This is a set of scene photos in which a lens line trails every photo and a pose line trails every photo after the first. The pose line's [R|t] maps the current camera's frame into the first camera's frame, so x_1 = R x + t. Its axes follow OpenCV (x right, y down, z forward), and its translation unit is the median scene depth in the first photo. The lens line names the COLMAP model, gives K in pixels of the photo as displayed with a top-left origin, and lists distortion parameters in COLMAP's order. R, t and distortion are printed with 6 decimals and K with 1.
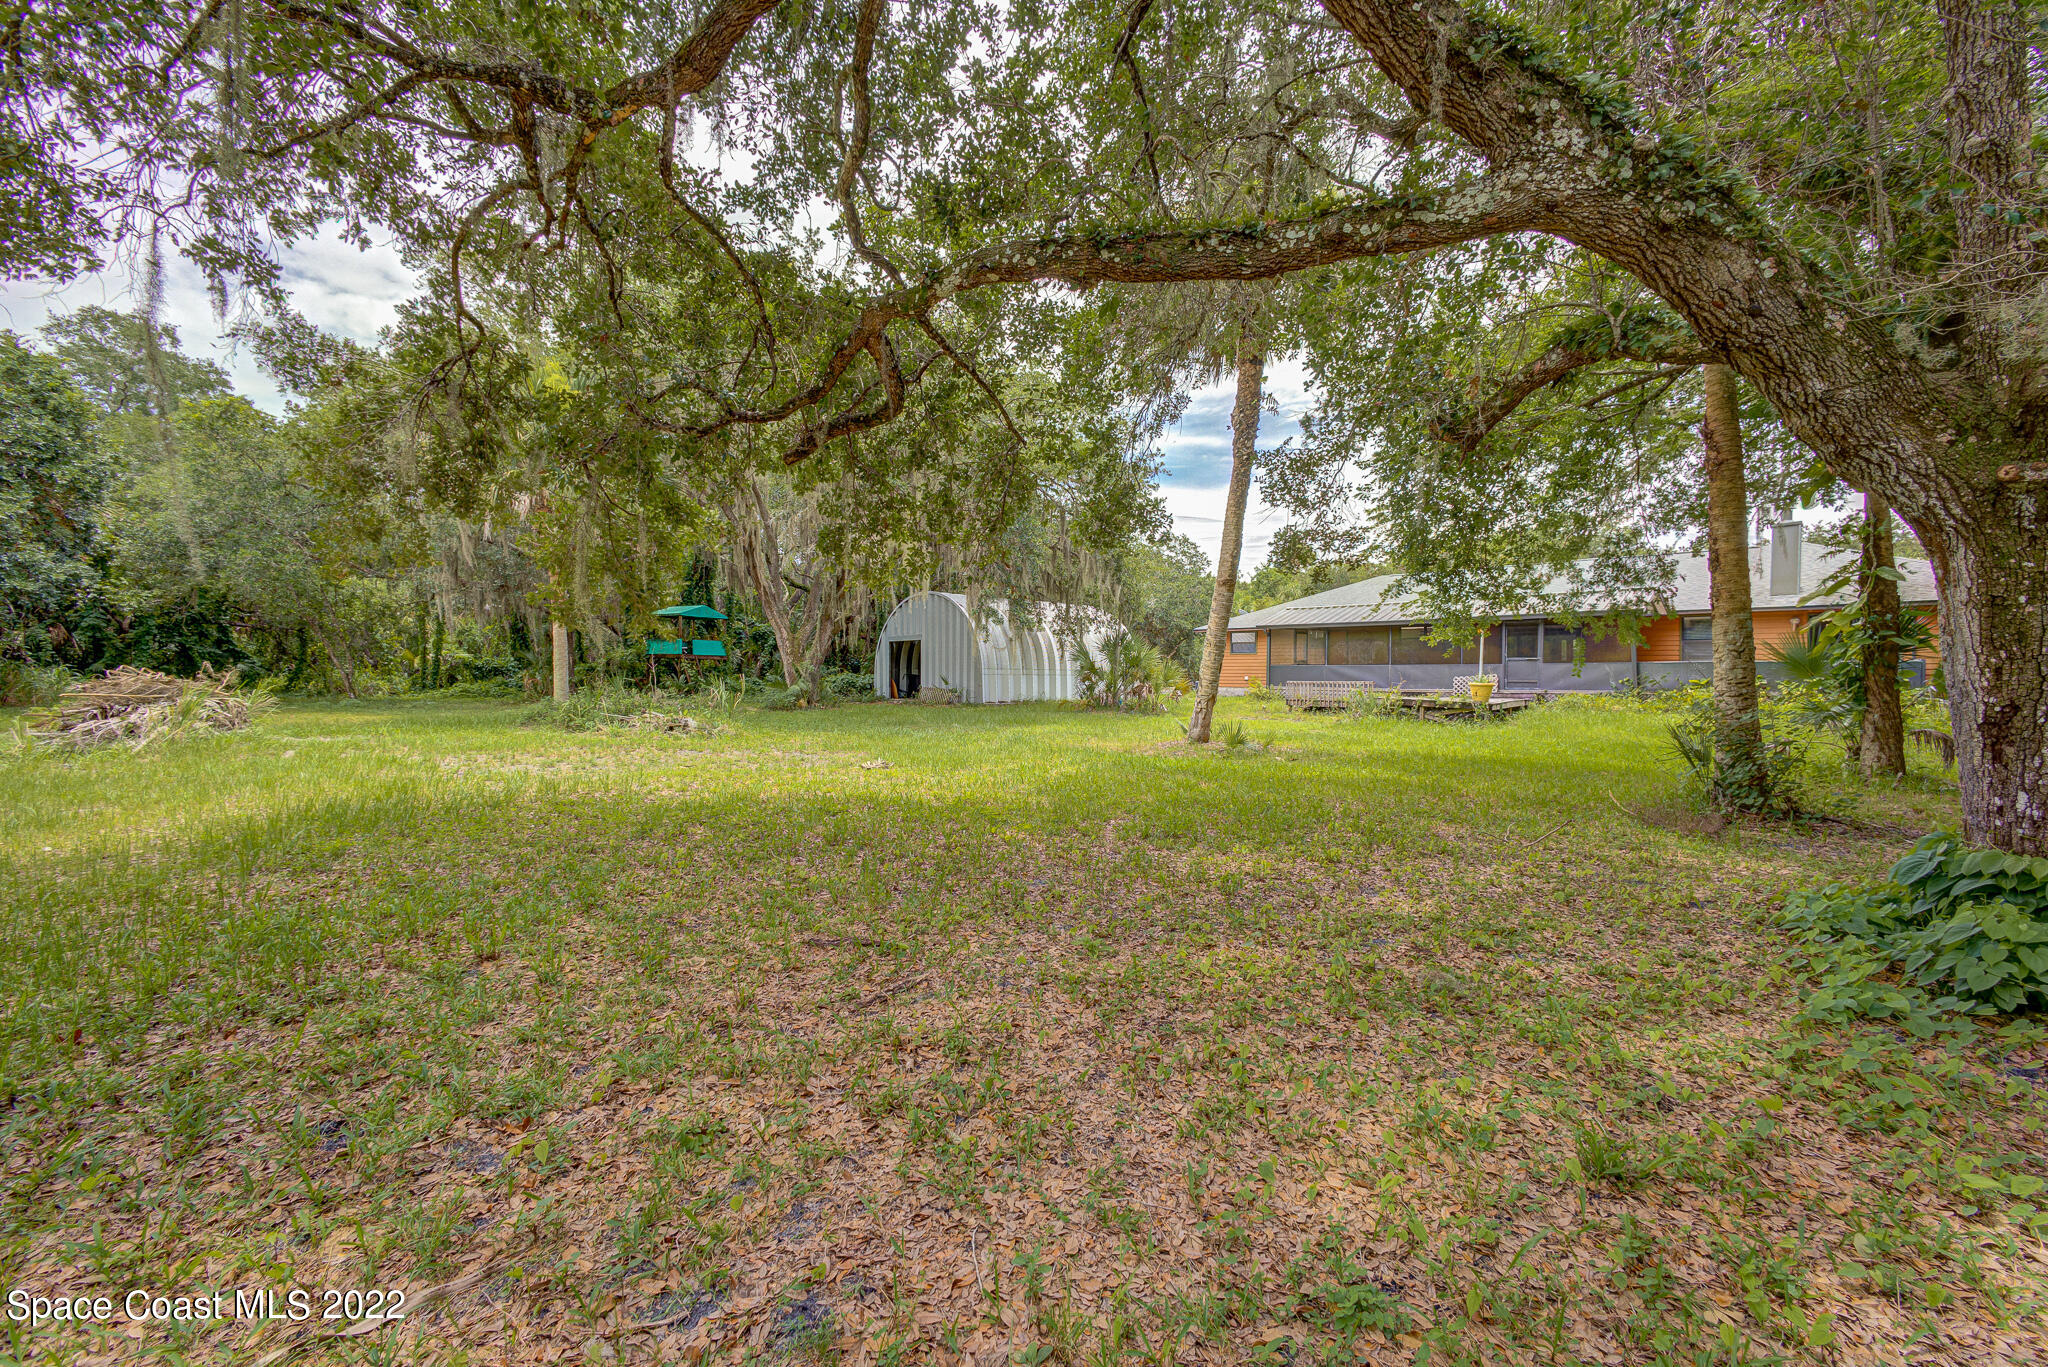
lens RADIAL K [[875.4, 0, 1024.0], [0, 875.4, 683.5], [0, 0, 1]] dist [0.018009, -0.016708]
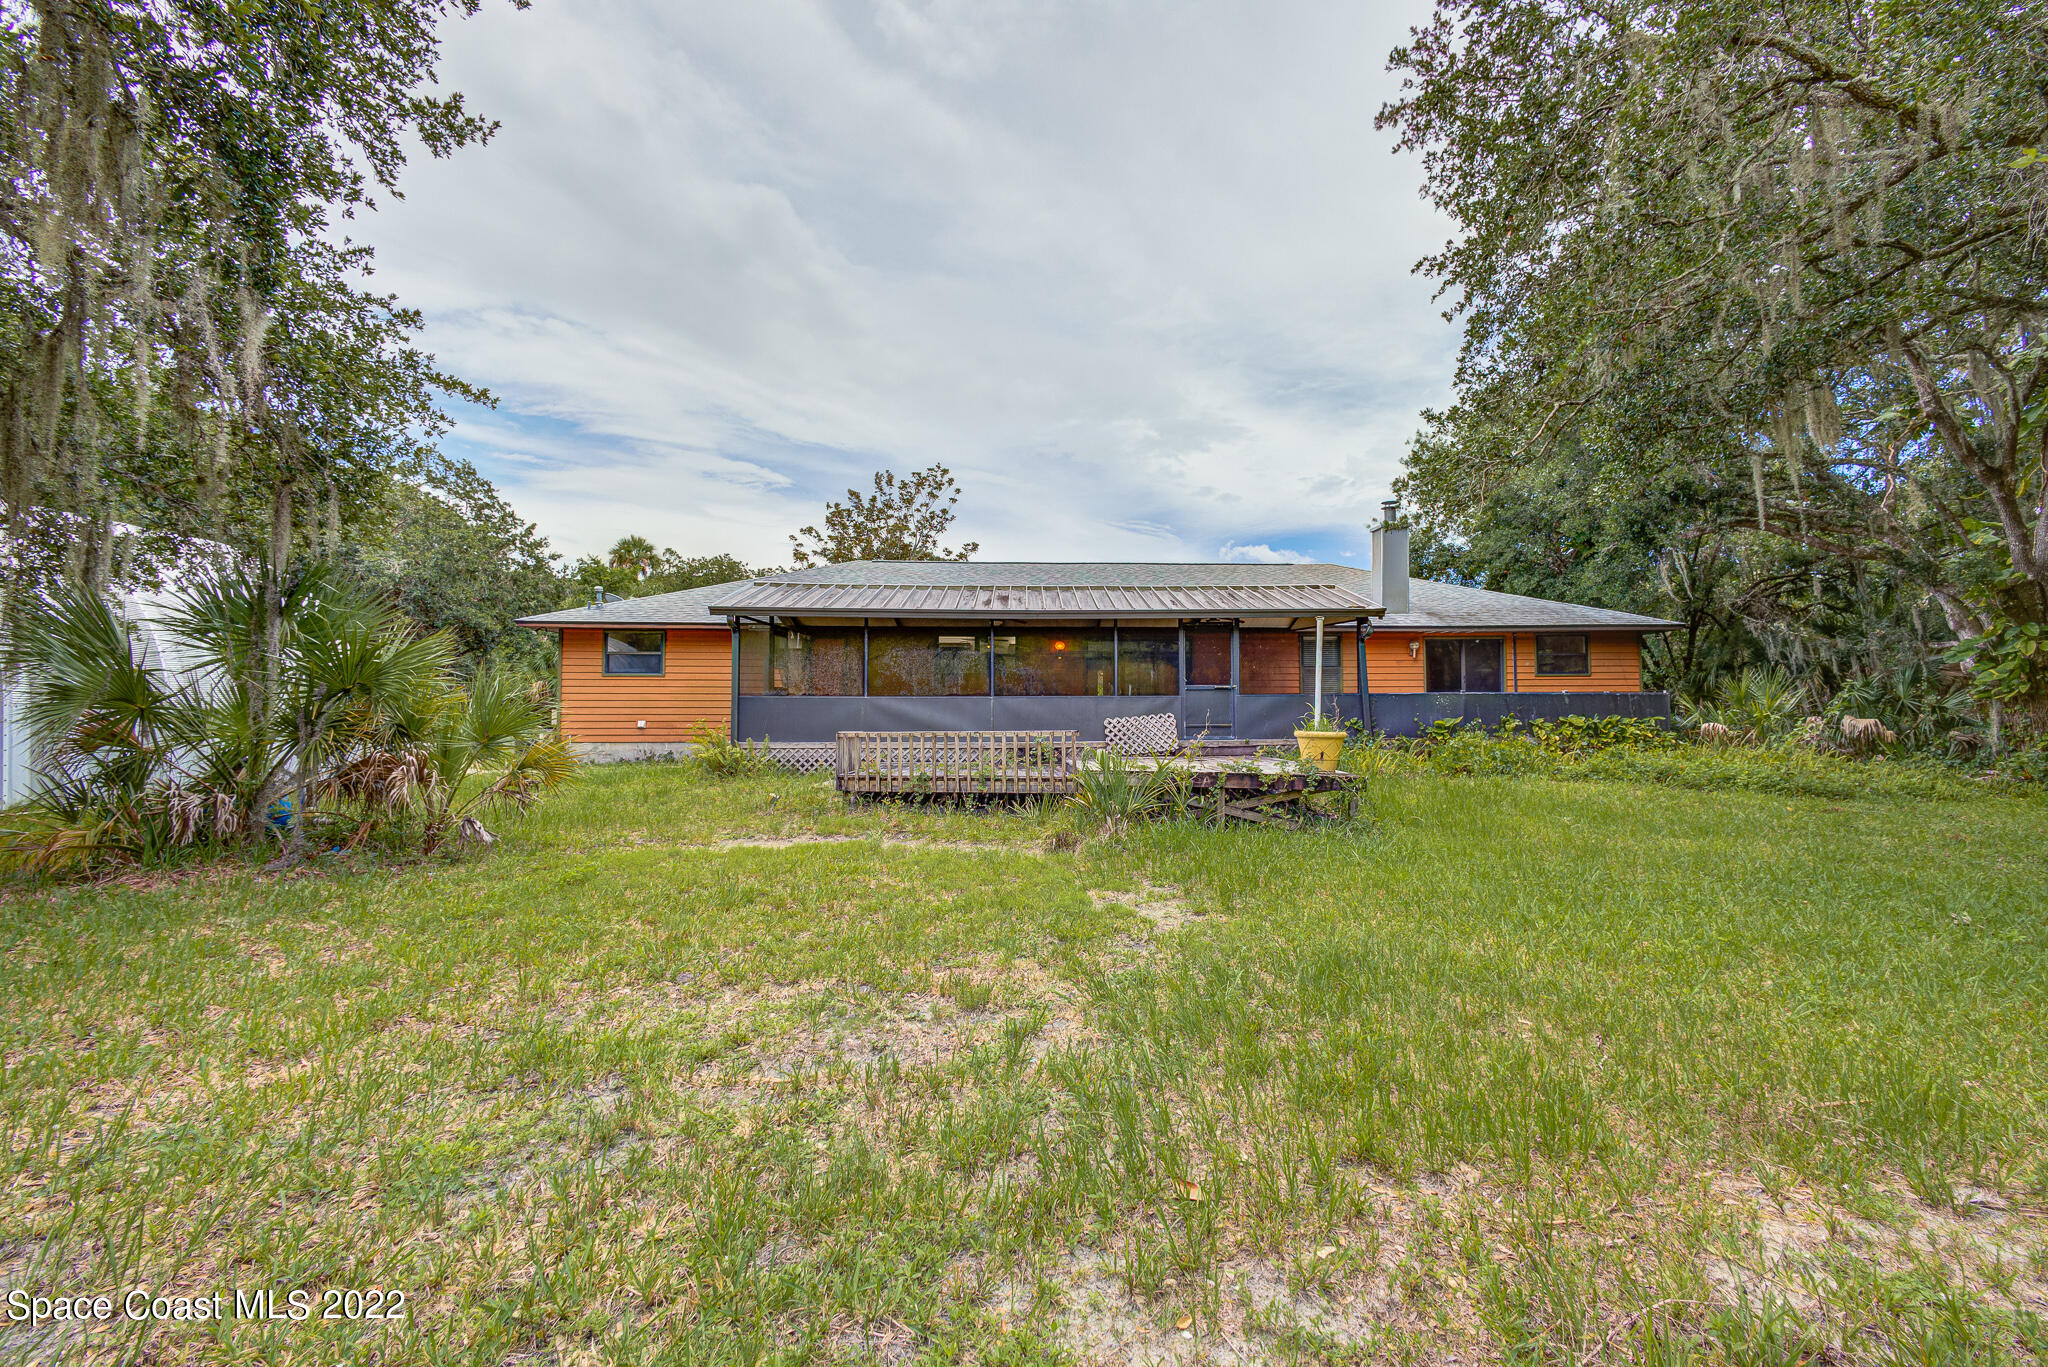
lens RADIAL K [[875.4, 0, 1024.0], [0, 875.4, 683.5], [0, 0, 1]] dist [0.018009, -0.016708]
pose [[0.710138, 0.016476, 0.703869, 0.081831], [0.016133, 0.999083, -0.039663, -0.006736], [-0.703877, 0.039522, 0.709221, 0.648871]]
